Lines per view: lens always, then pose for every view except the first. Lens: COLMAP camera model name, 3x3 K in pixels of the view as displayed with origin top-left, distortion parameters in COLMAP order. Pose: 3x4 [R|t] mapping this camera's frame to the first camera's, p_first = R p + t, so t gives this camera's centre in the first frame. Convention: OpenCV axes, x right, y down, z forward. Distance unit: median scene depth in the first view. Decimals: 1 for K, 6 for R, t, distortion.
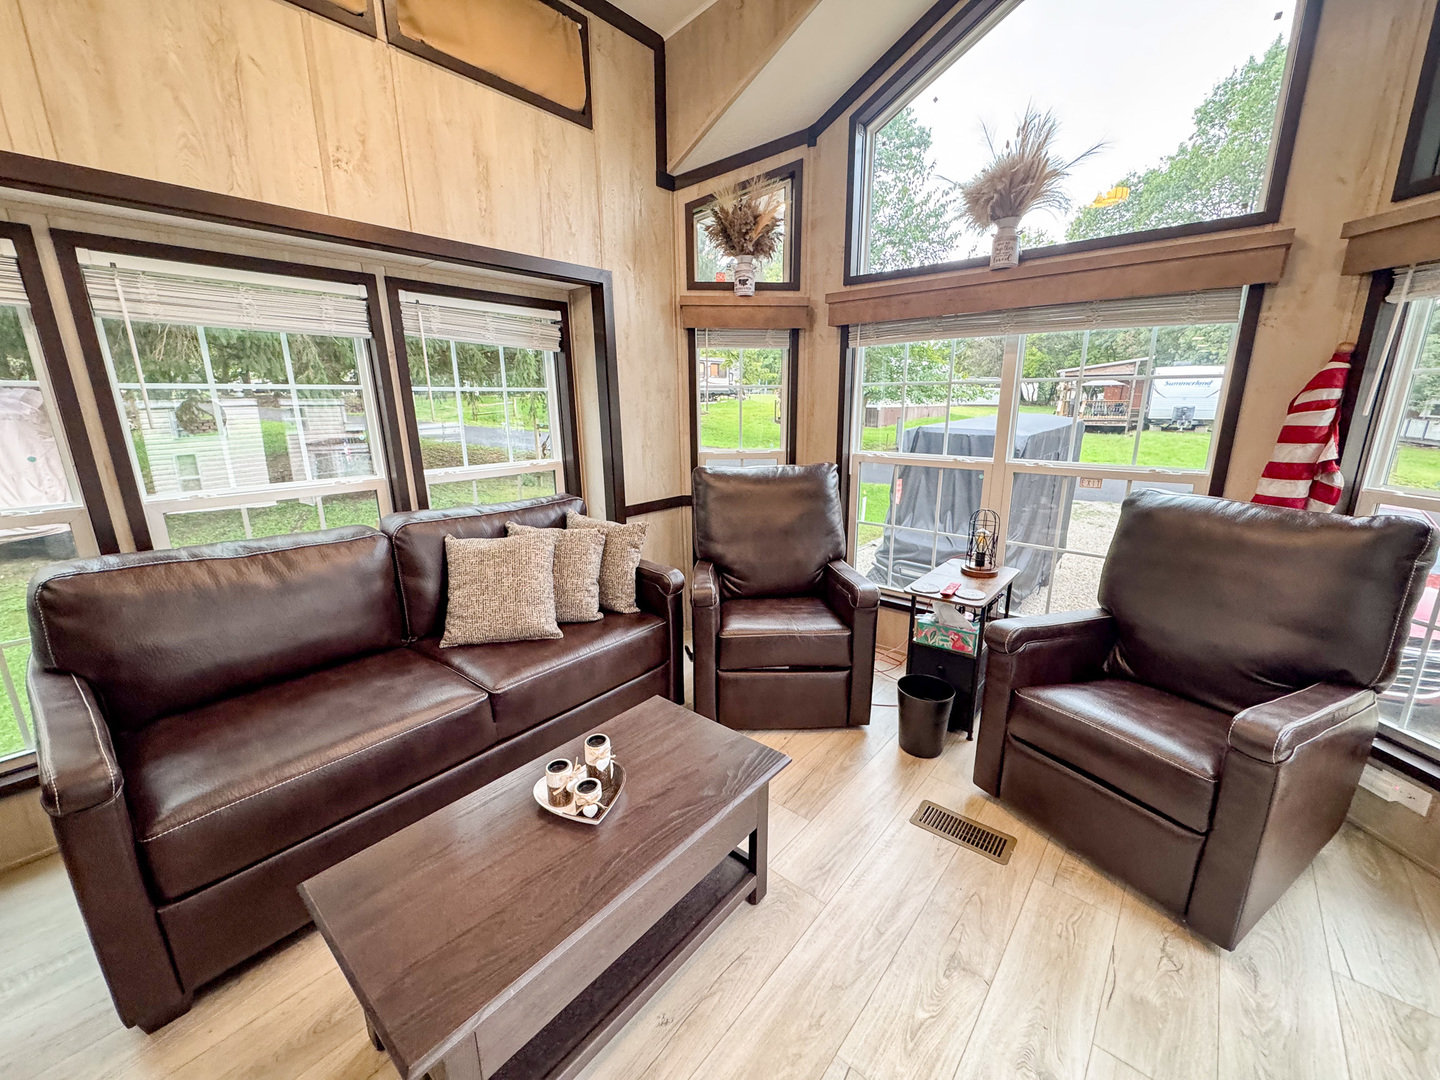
lens RADIAL K [[574.3, 0, 717.4], [0, 574.3, 547.0], [0, 0, 1]] dist [-0.010379, -0.000351]
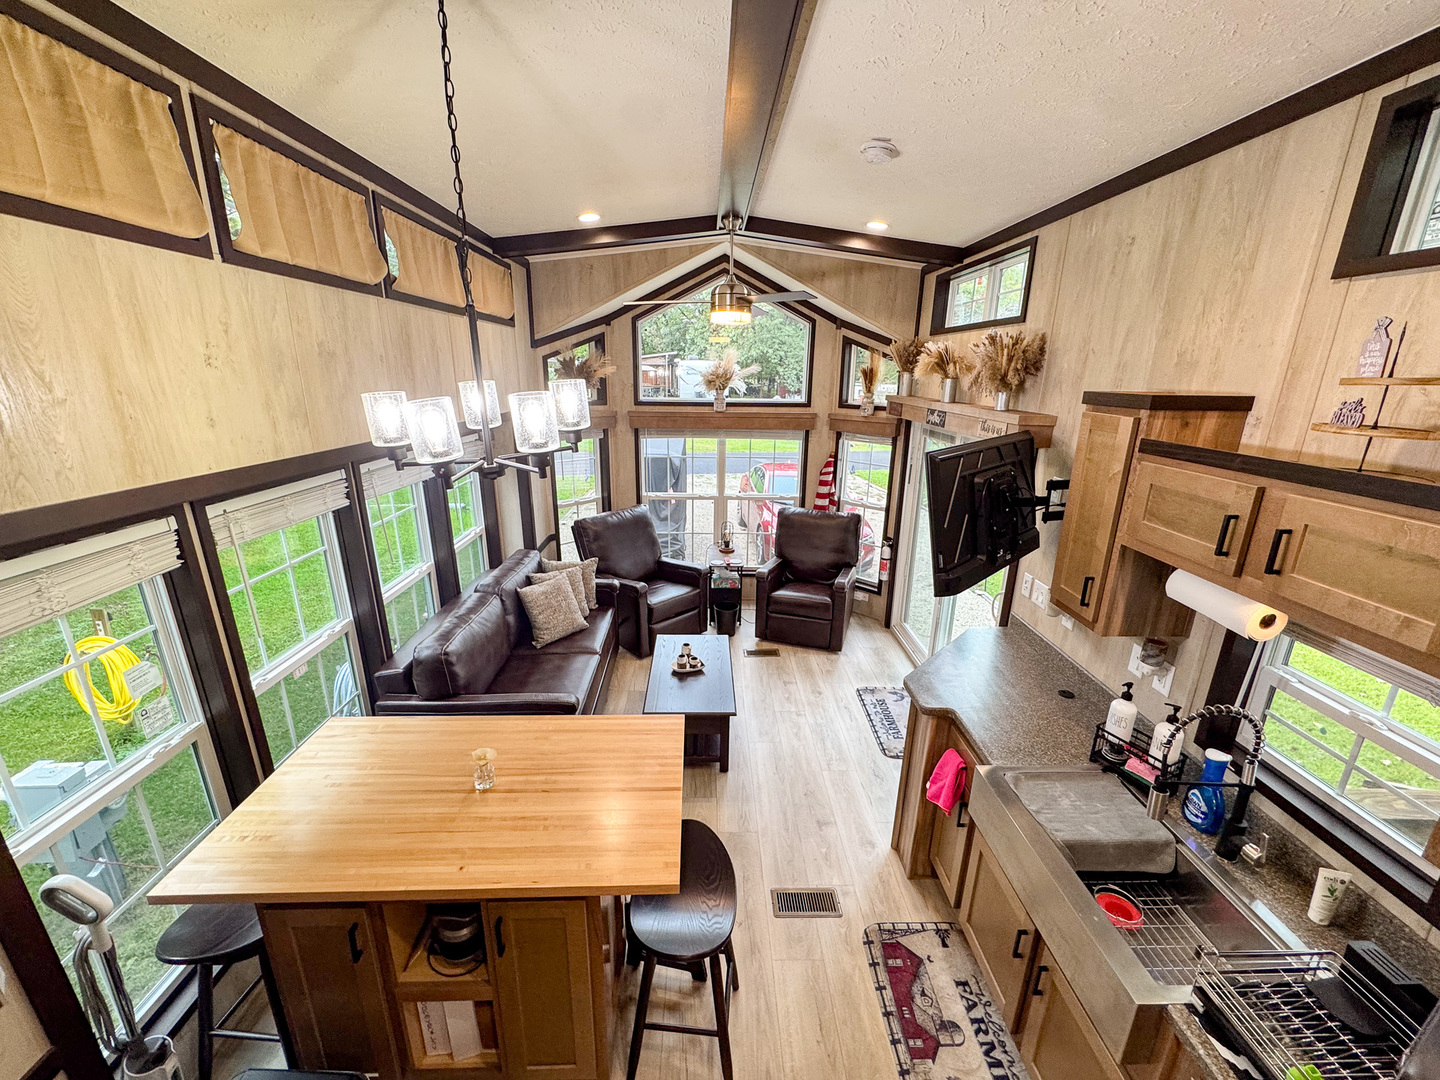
lens RADIAL K [[574.3, 0, 721.6], [0, 574.3, 540.2], [0, 0, 1]] dist [-0.010379, -0.000351]
pose [[0.739816, -0.173388, 0.650084, -1.252728], [0.142728, 0.984677, 0.100201, -0.277883], [-0.657497, 0.018655, 0.753227, -0.805552]]
